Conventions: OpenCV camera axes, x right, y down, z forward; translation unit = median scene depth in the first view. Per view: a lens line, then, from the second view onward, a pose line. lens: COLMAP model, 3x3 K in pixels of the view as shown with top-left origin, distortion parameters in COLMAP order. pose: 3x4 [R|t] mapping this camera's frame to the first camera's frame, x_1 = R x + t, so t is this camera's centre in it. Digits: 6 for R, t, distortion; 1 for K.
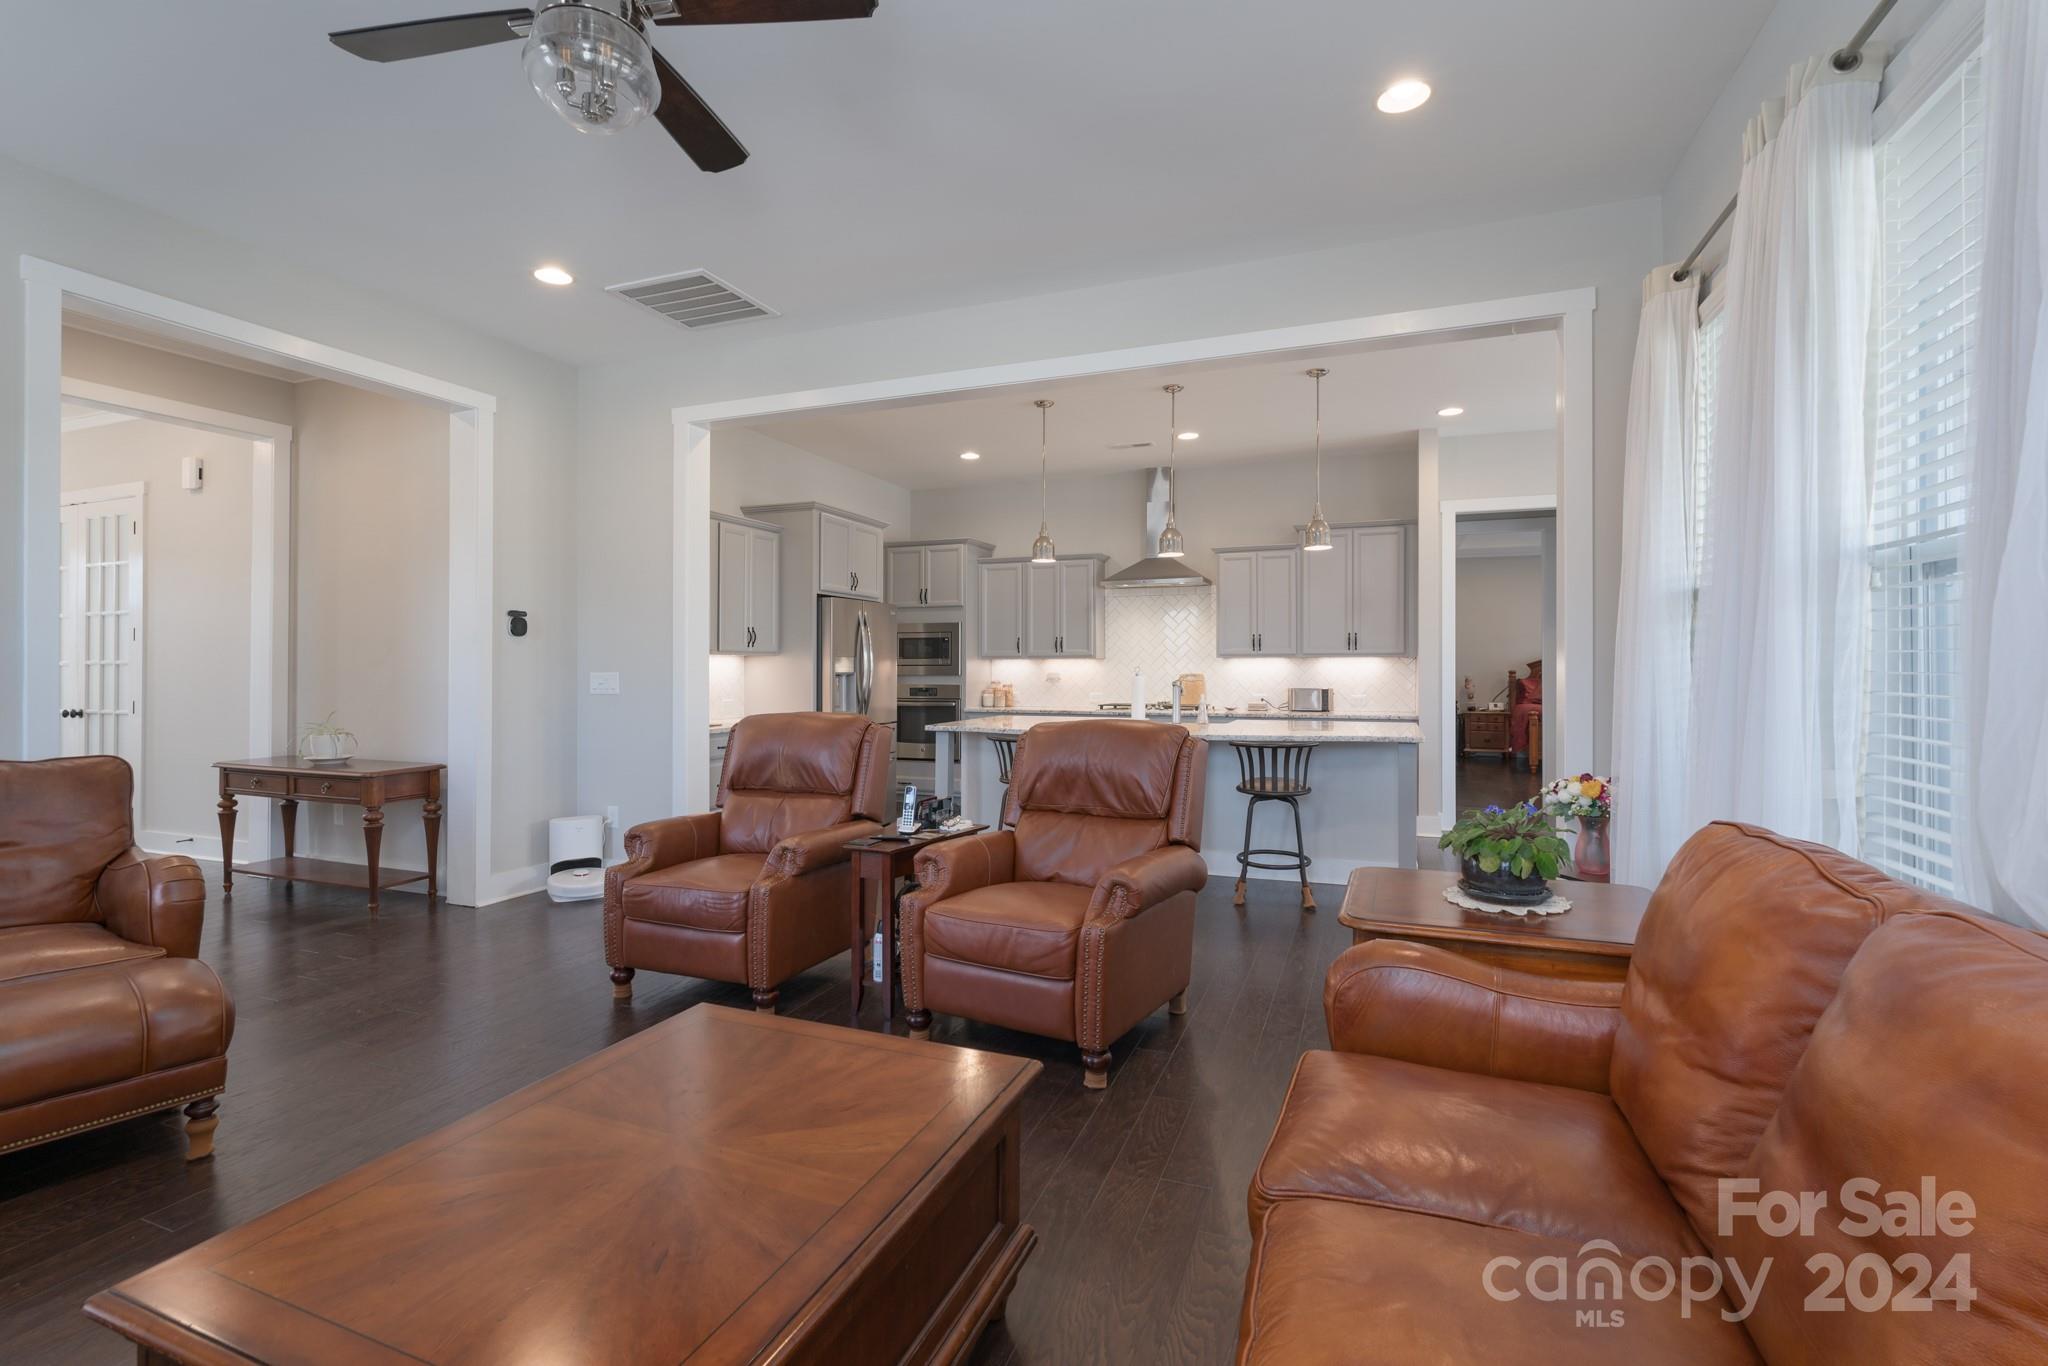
lens RADIAL K [[922.3, 0, 1023.0], [0, 922.3, 677.4], [0, 0, 1]] dist [-0.005952, -0.000406]
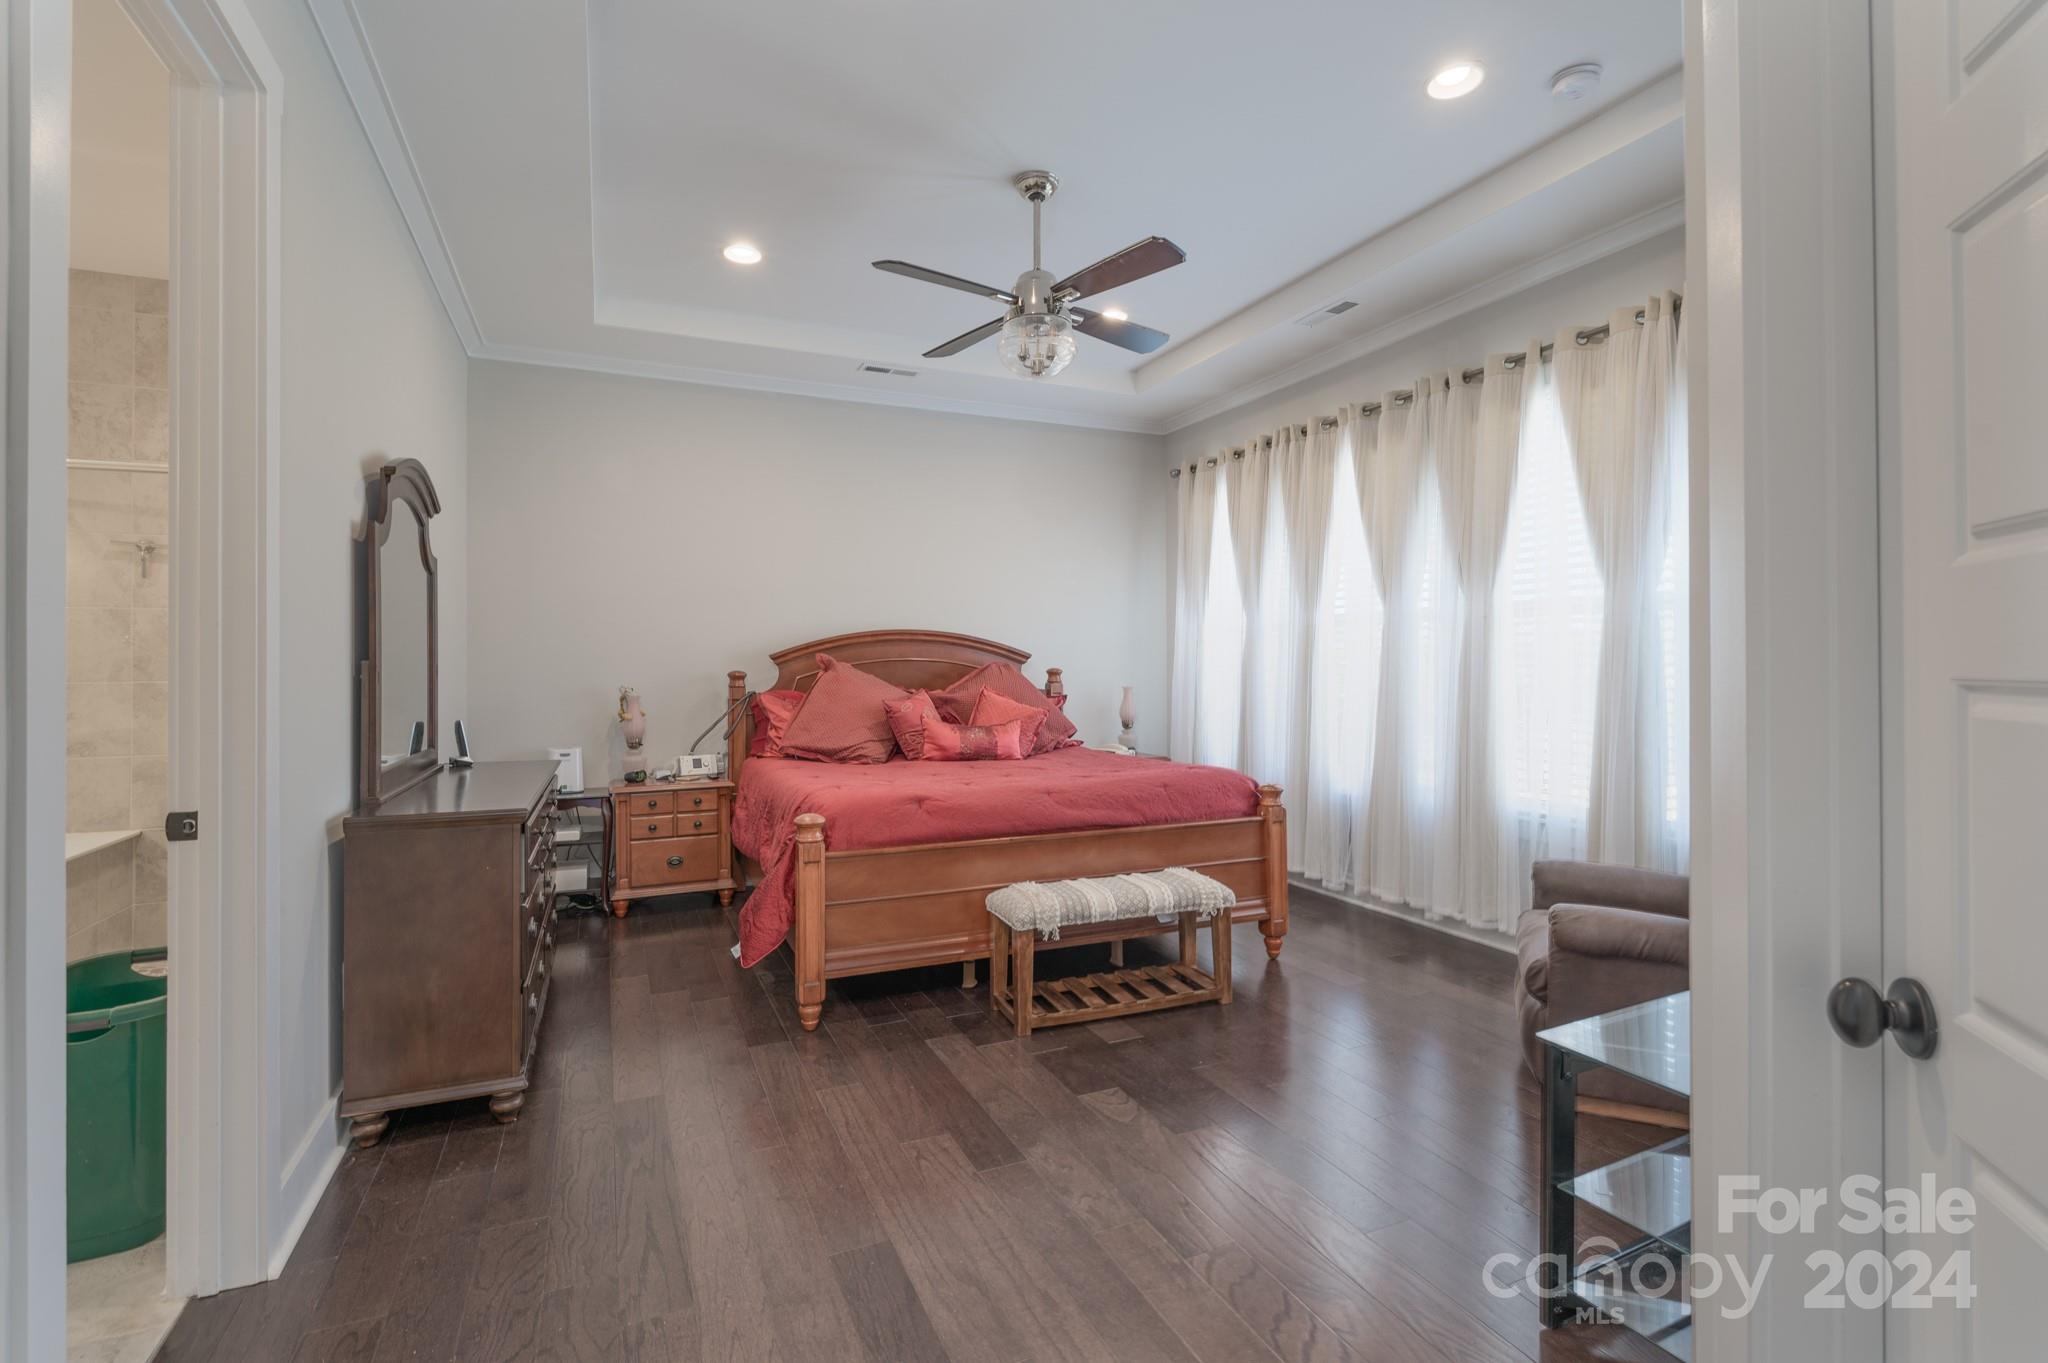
lens RADIAL K [[922.3, 0, 1021.8], [0, 922.3, 669.0], [0, 0, 1]] dist [-0.005952, -0.000406]
pose [[0.700526, 0.002655, 0.713622, 0.333819], [0.002623, 0.999977, -0.006295, -0.005908], [-0.713622, 0.006281, 0.700503, 0.634520]]
